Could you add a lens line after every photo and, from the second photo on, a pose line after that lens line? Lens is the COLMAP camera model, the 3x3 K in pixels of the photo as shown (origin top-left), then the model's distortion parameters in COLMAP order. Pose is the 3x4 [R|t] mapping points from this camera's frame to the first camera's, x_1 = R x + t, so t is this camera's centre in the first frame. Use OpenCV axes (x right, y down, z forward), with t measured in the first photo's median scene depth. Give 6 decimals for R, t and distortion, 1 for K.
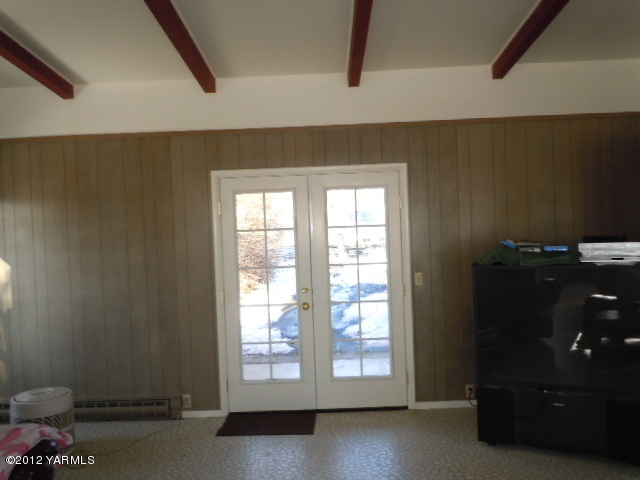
lens RADIAL K [[534.3, 0, 319.0], [0, 534.3, 230.3], [0, 0, 1]] dist [-0.007583, -0.007950]
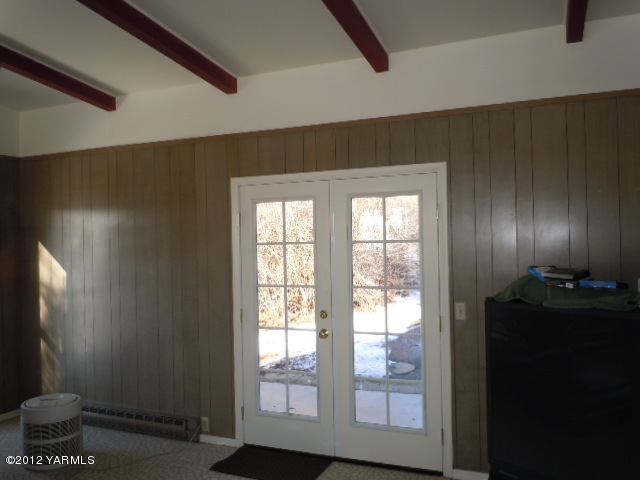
lens RADIAL K [[534.3, 0, 319.0], [0, 534.3, 230.3], [0, 0, 1]] dist [-0.007583, -0.007950]
pose [[0.928326, 0.013464, -0.371524, 0.282775], [-0.017397, 0.999822, -0.007236, -0.017102], [0.371360, 0.013181, 0.928395, 0.200562]]
